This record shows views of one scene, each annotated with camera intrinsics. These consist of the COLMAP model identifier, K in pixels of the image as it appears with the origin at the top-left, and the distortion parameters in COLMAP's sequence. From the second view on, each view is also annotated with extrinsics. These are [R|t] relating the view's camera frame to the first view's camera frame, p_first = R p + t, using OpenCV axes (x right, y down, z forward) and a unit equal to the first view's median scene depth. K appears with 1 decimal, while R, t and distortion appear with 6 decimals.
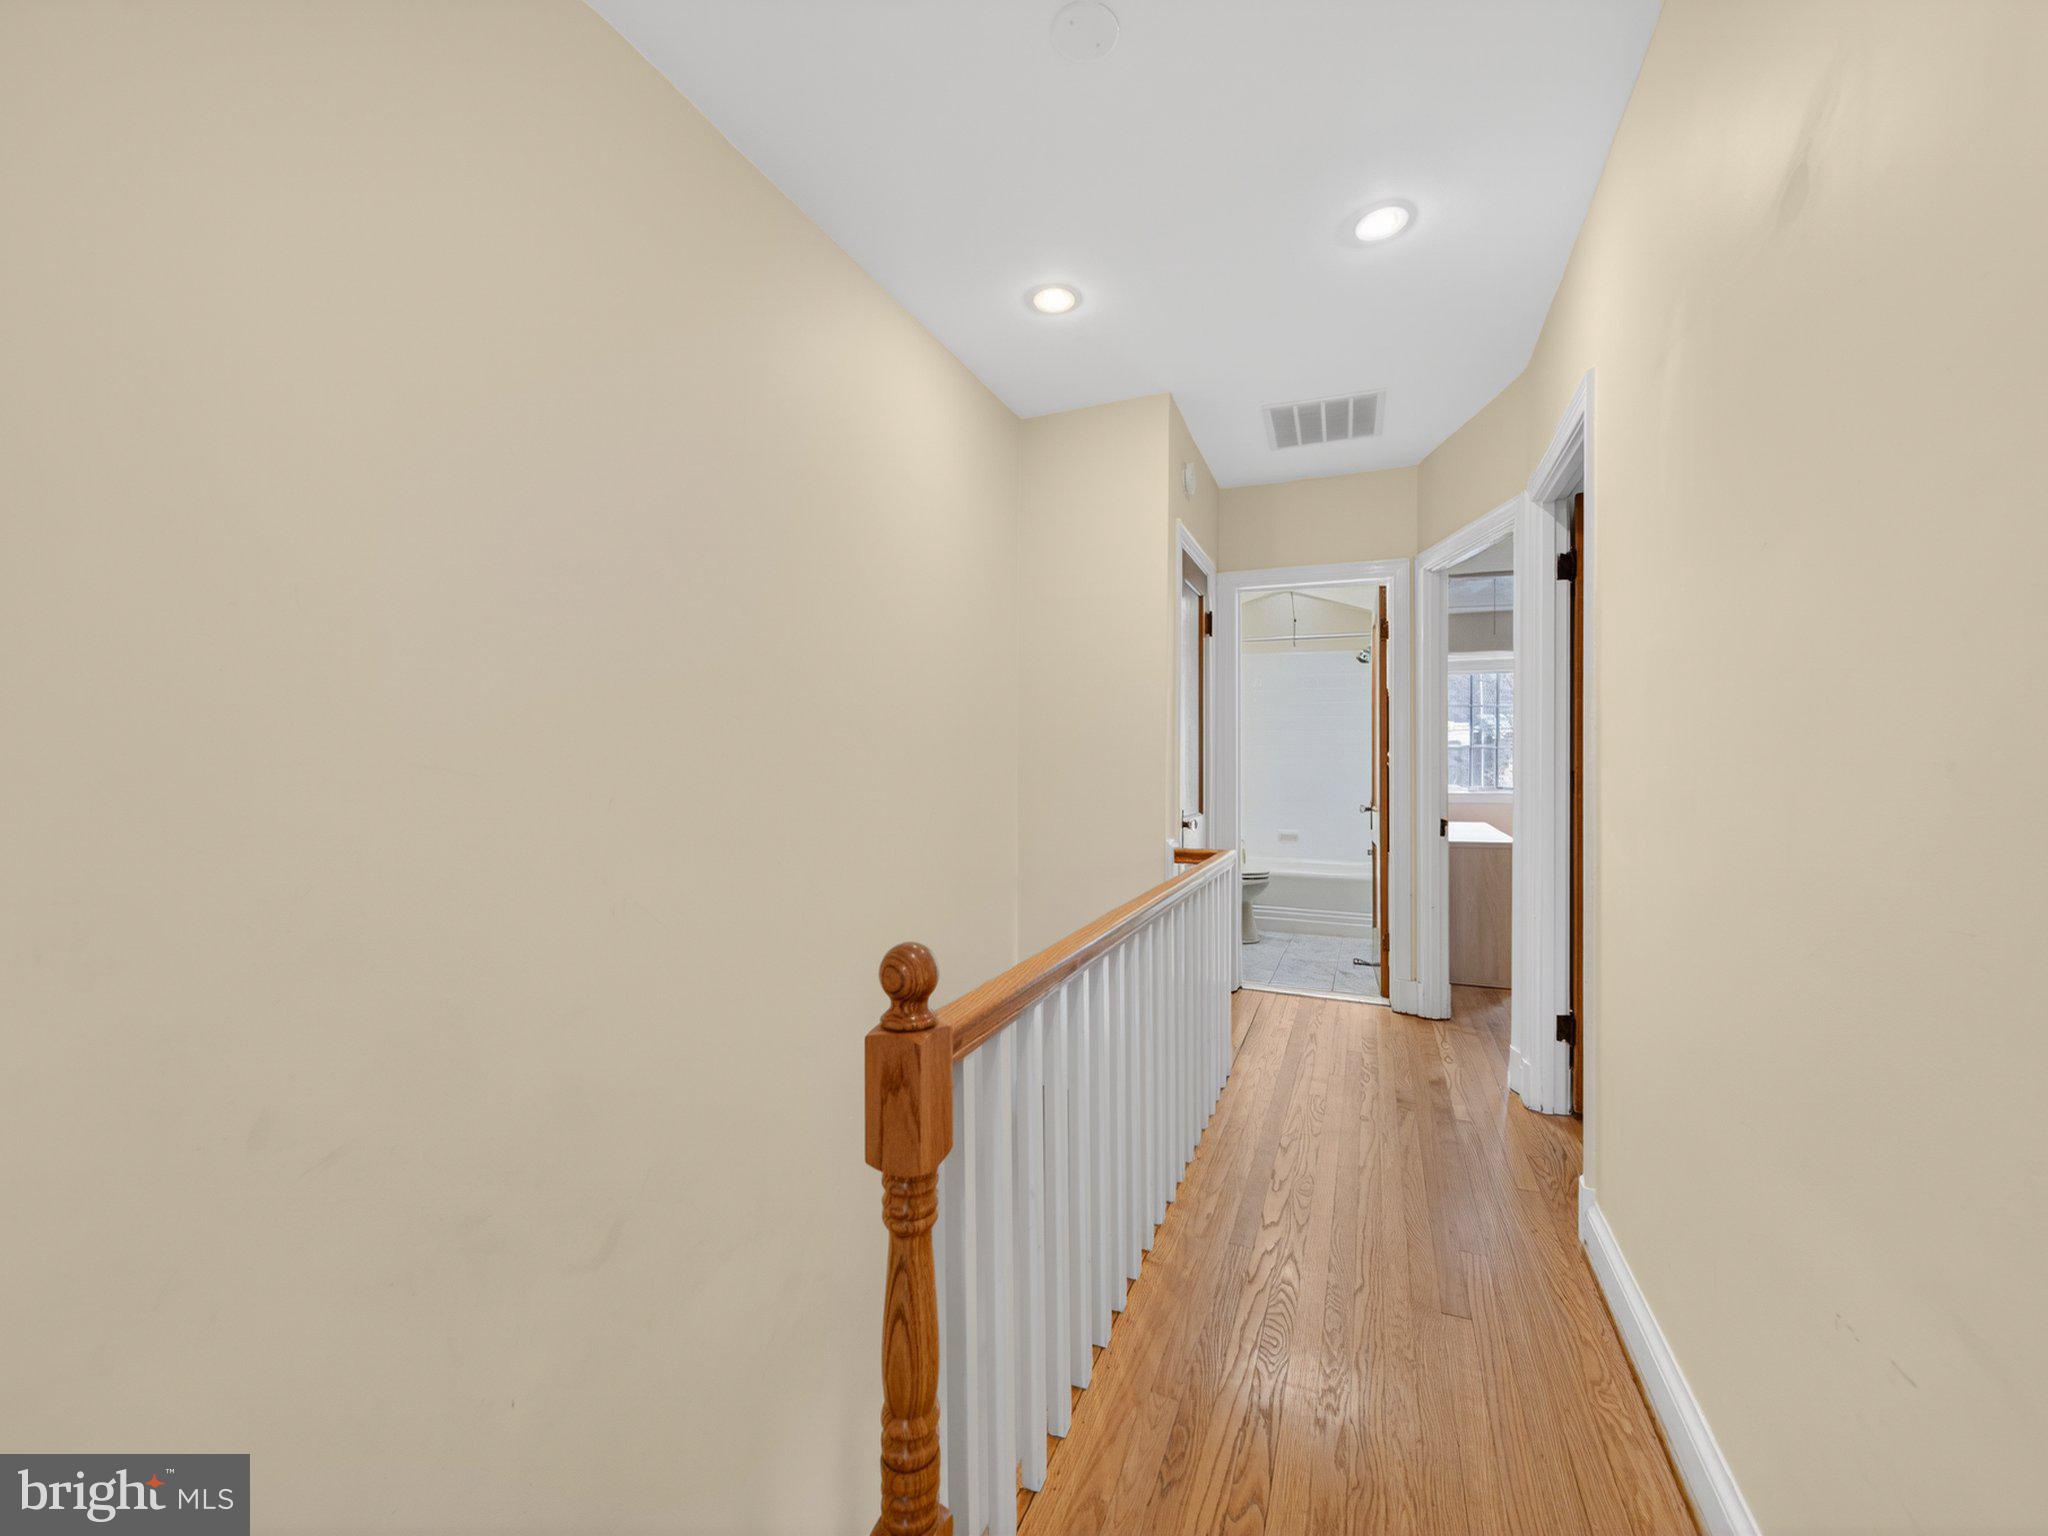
lens RADIAL K [[809.8, 0, 1015.9], [0, 809.8, 769.1], [0, 0, 1]] dist [0.009730, -0.000326]
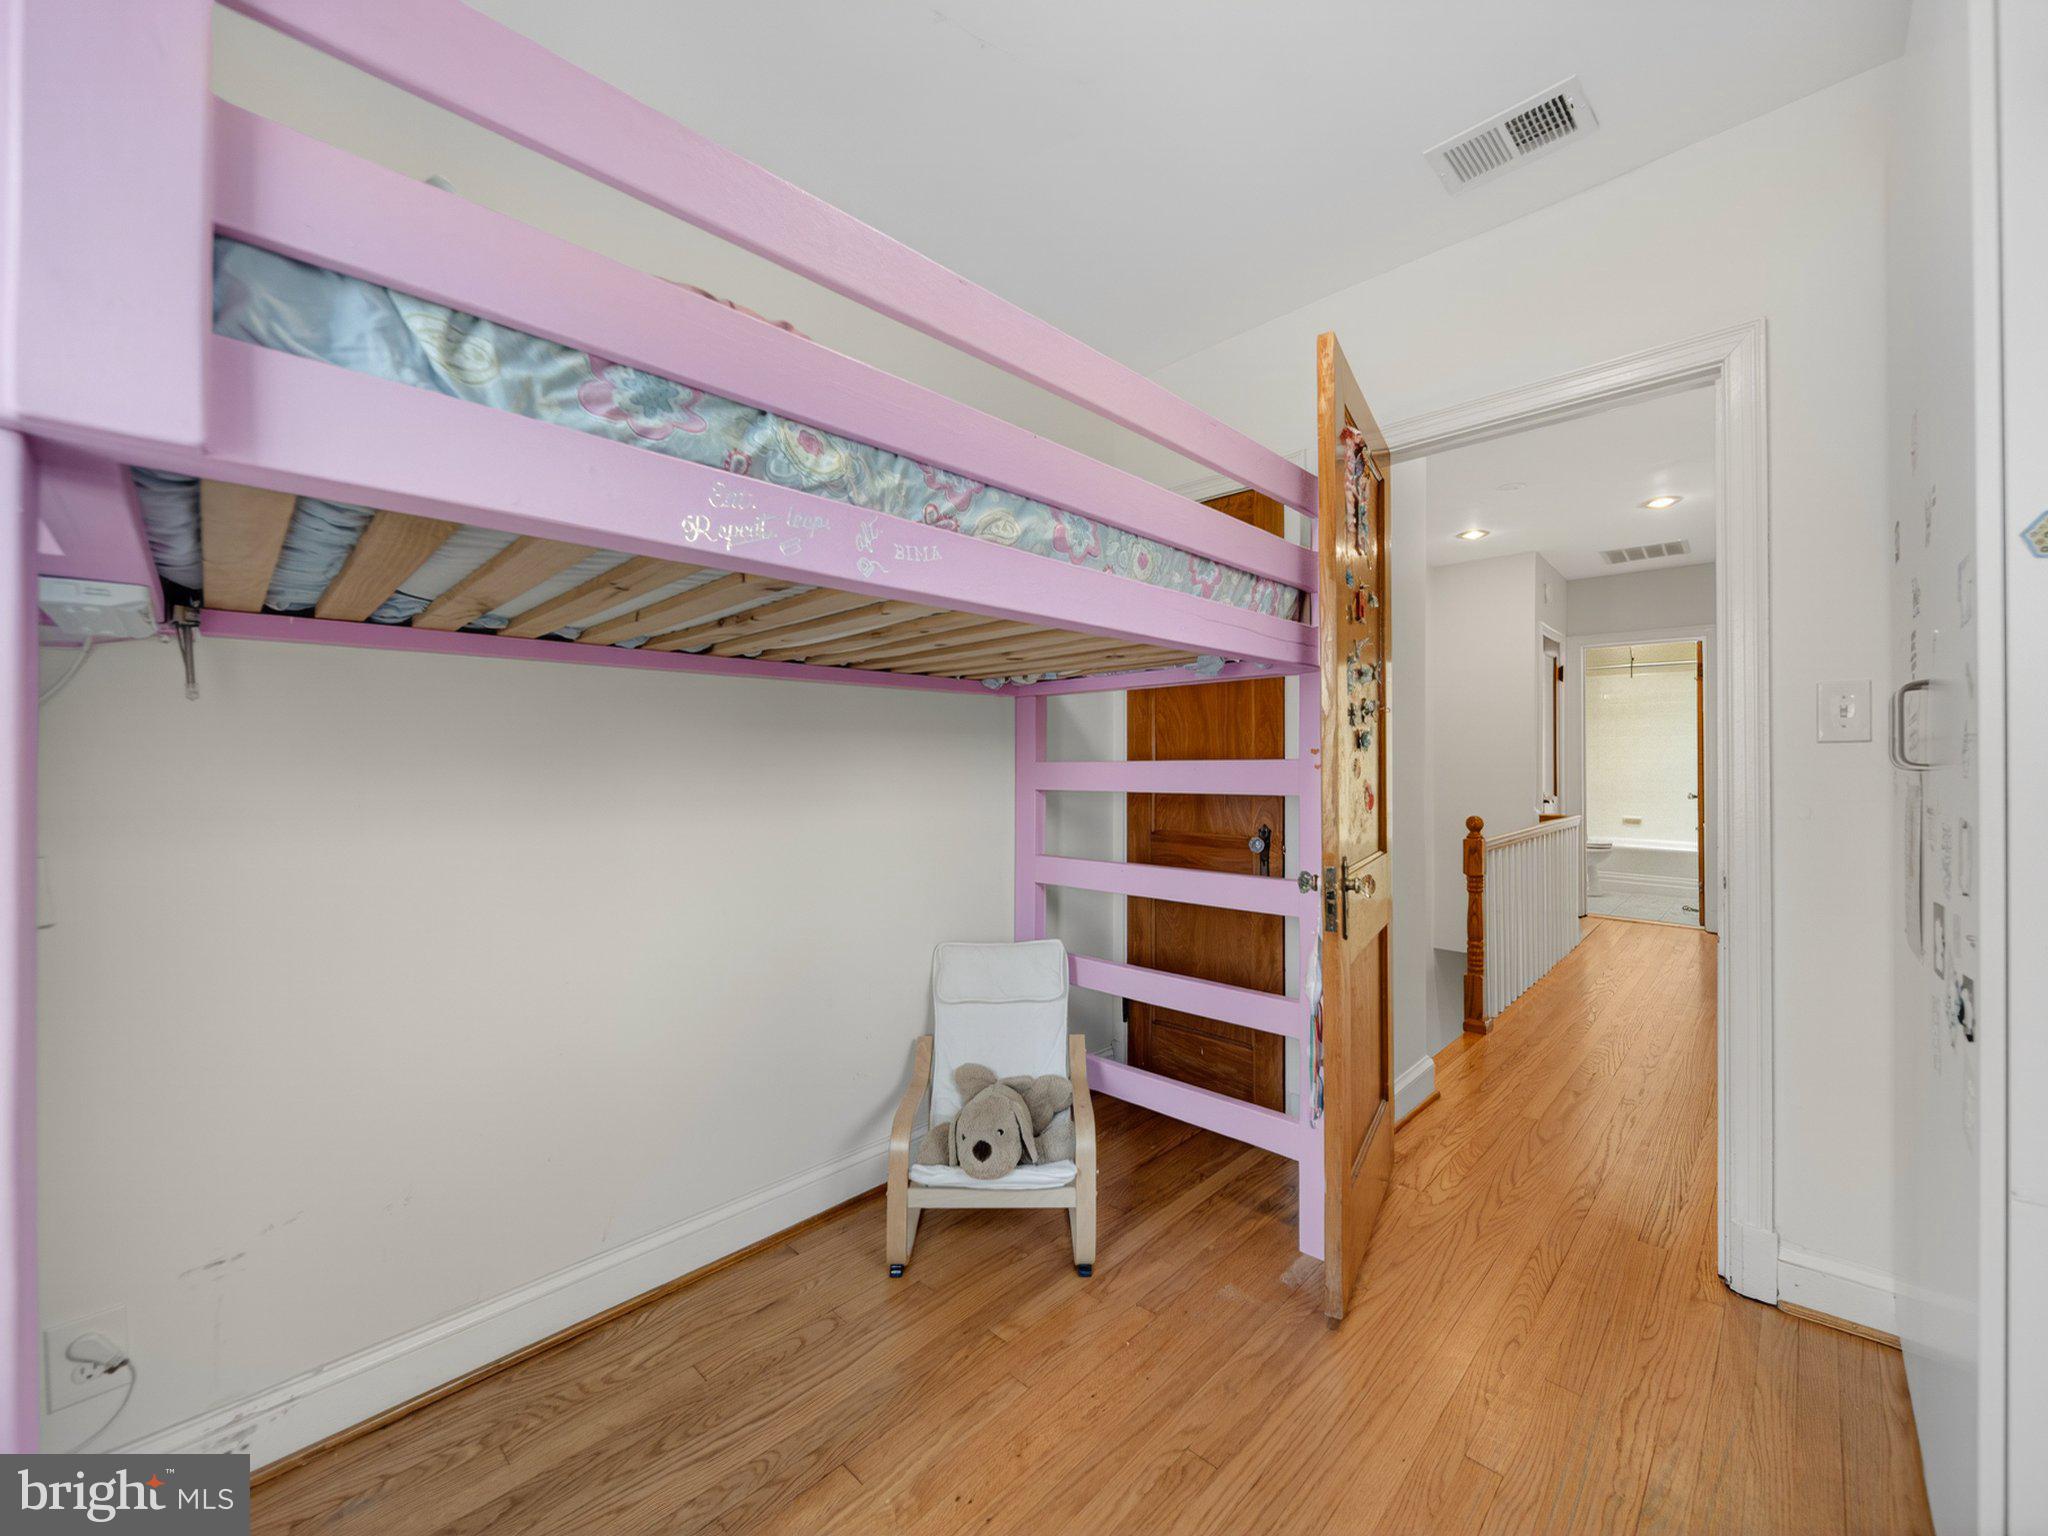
lens RADIAL K [[809.8, 0, 1041.2], [0, 809.8, 760.6], [0, 0, 1]] dist [0.009730, -0.000326]
pose [[0.947542, -0.002113, -0.319626, -0.208252], [-0.000792, 0.999960, -0.008958, 0.000096], [0.319632, 0.008741, 0.947502, -0.793617]]
